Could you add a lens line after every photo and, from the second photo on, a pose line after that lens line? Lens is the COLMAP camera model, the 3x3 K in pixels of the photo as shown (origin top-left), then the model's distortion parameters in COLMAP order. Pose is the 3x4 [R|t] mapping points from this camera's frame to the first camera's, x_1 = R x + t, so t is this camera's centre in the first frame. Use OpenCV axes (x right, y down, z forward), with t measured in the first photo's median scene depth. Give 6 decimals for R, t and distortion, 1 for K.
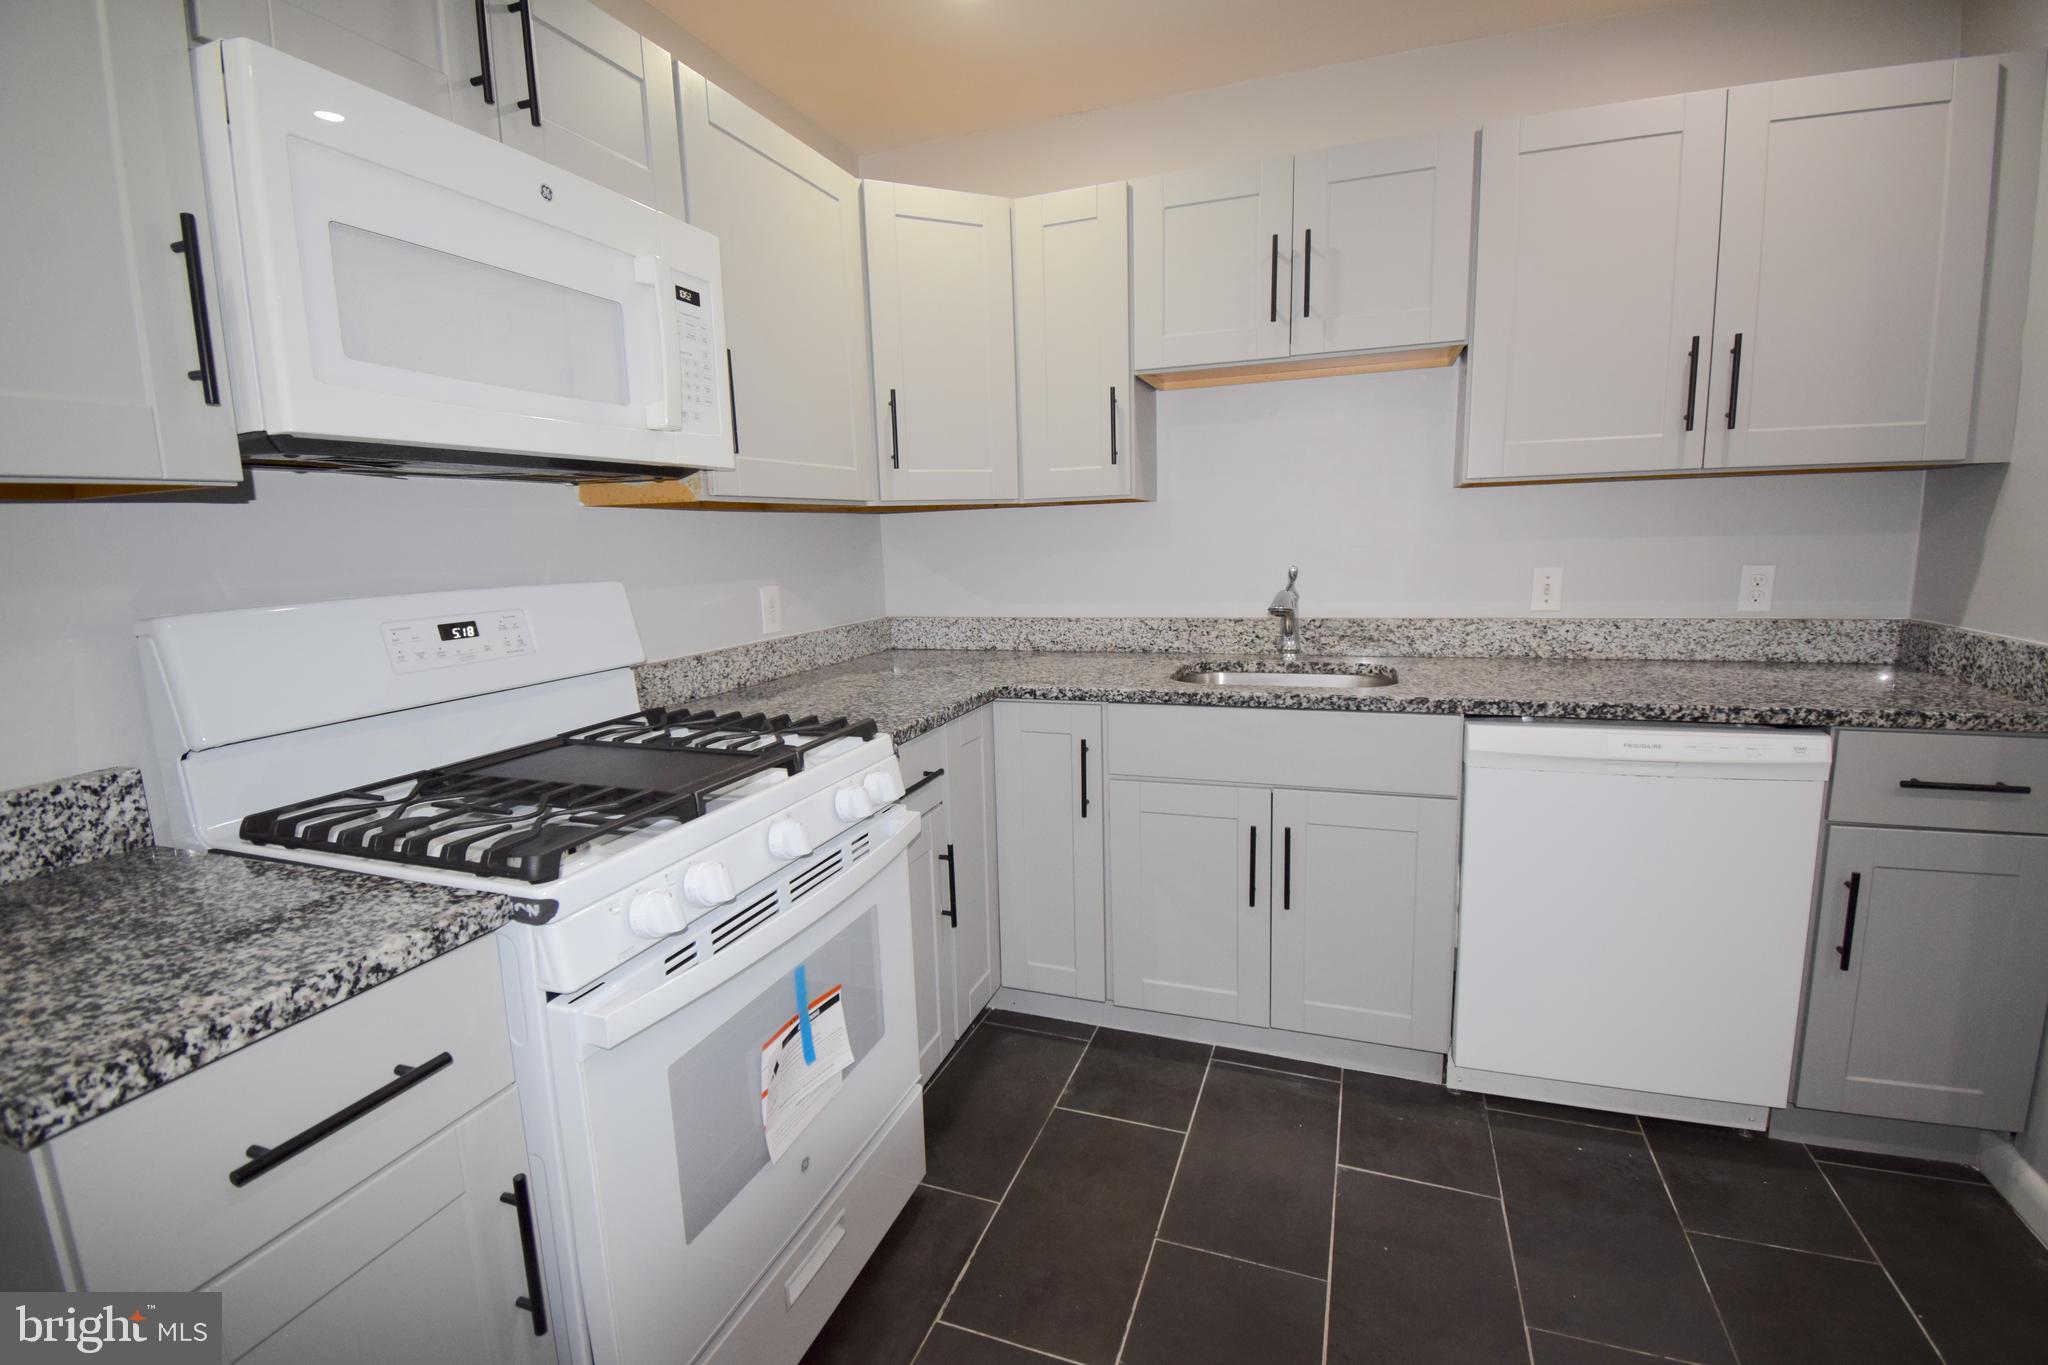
lens RADIAL K [[919.9, 0, 1029.0], [0, 919.9, 680.3], [0, 0, 1]] dist [0.012345, -0.020267]
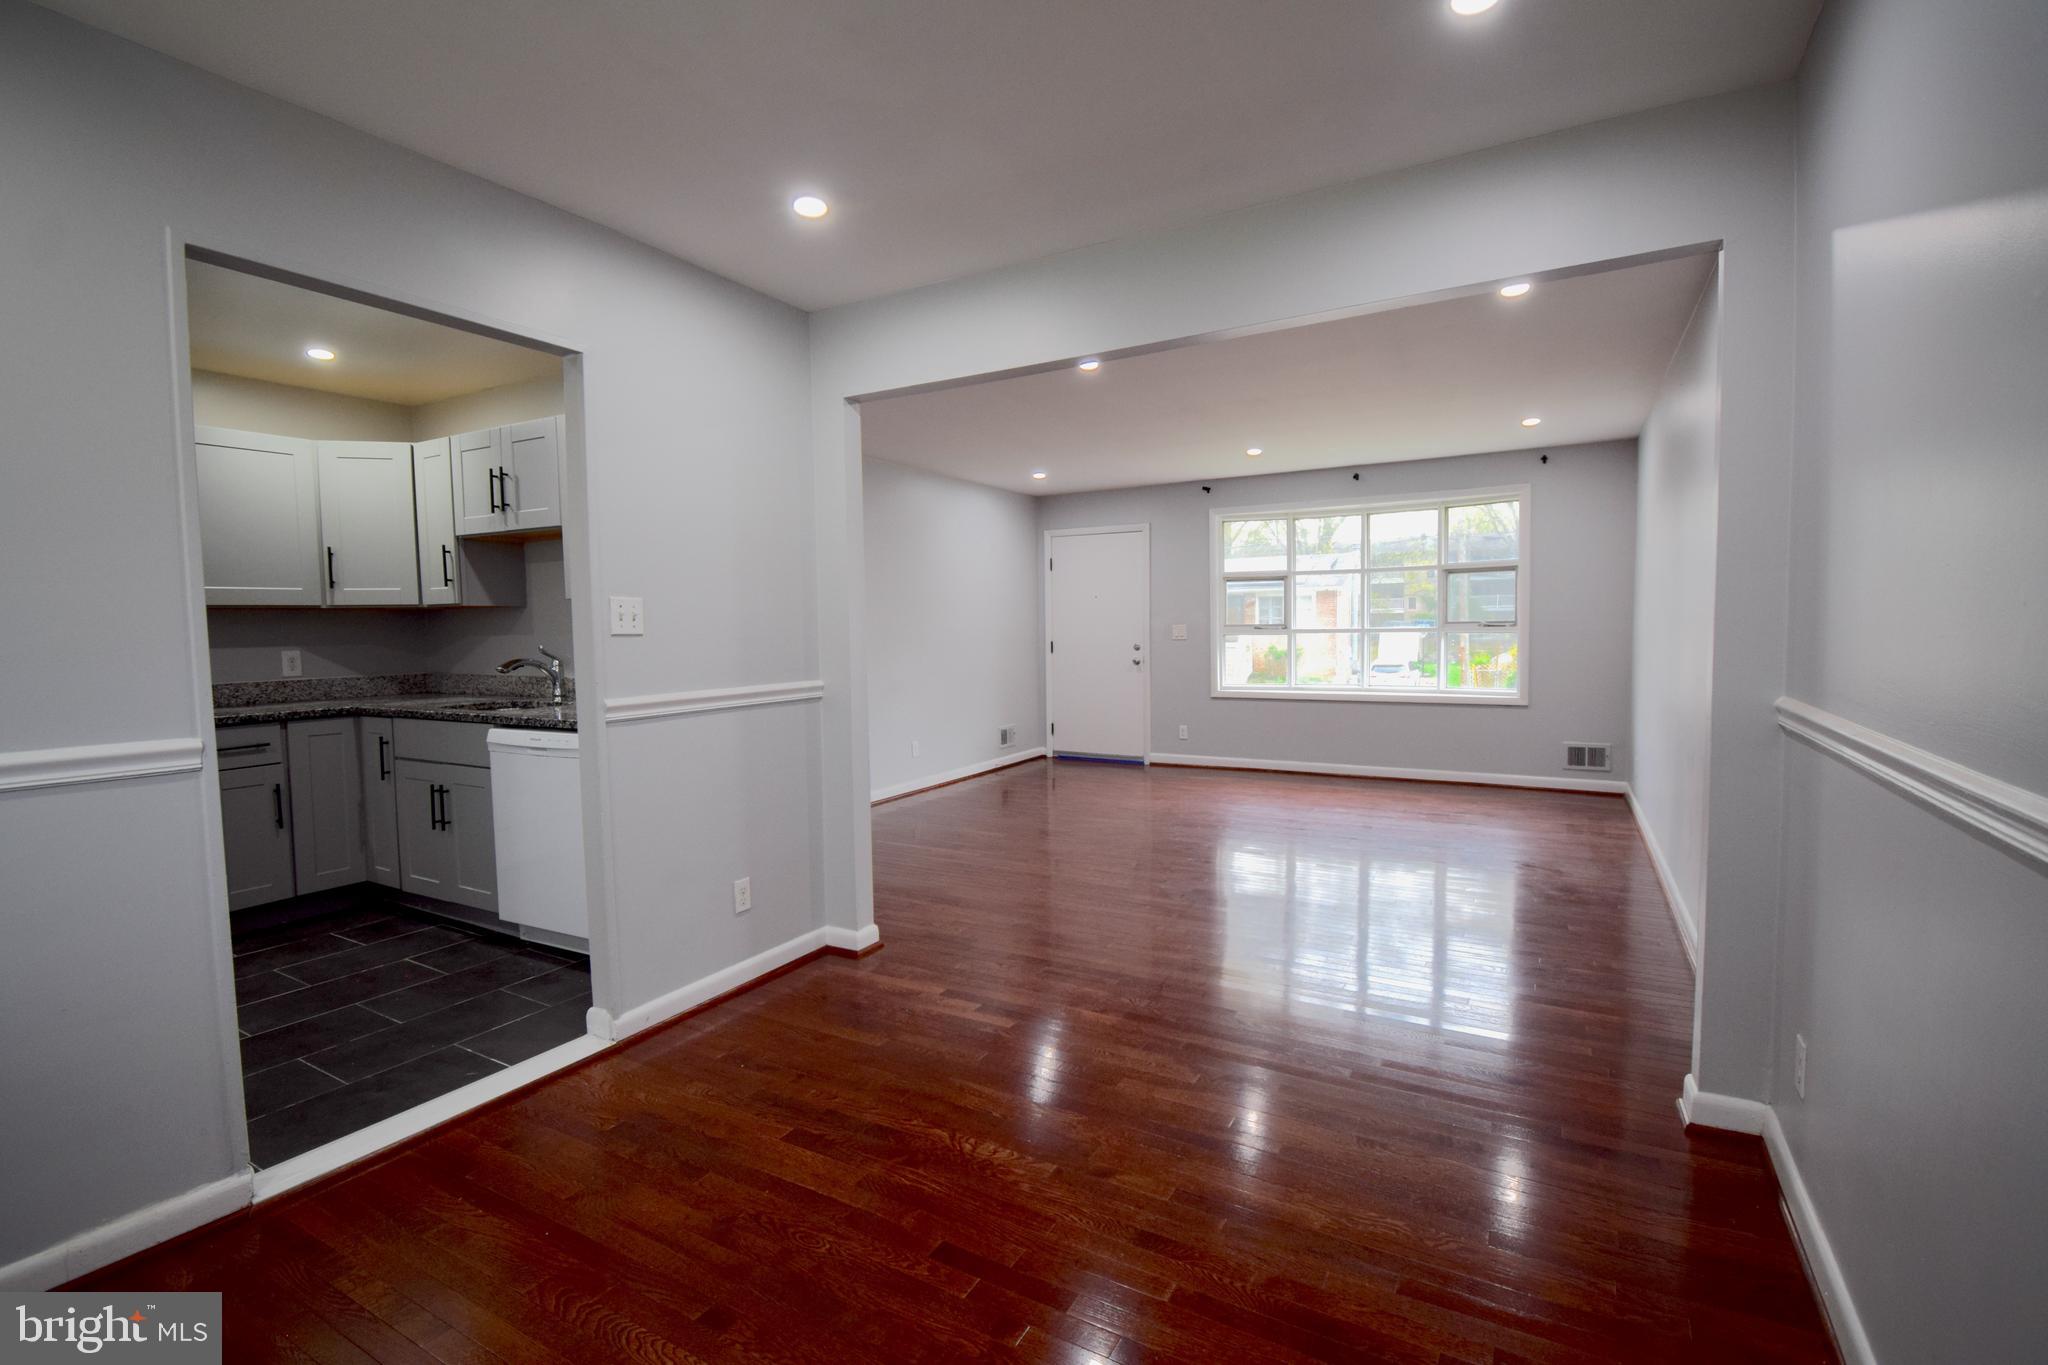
lens RADIAL K [[919.9, 0, 1029.0], [0, 919.9, 680.3], [0, 0, 1]] dist [0.012345, -0.020267]
pose [[0.983848, 0.023005, -0.177520, 1.560000], [-0.038723, 0.995578, -0.085590, 0.057781], [0.174766, 0.091082, 0.980388, -0.551200]]
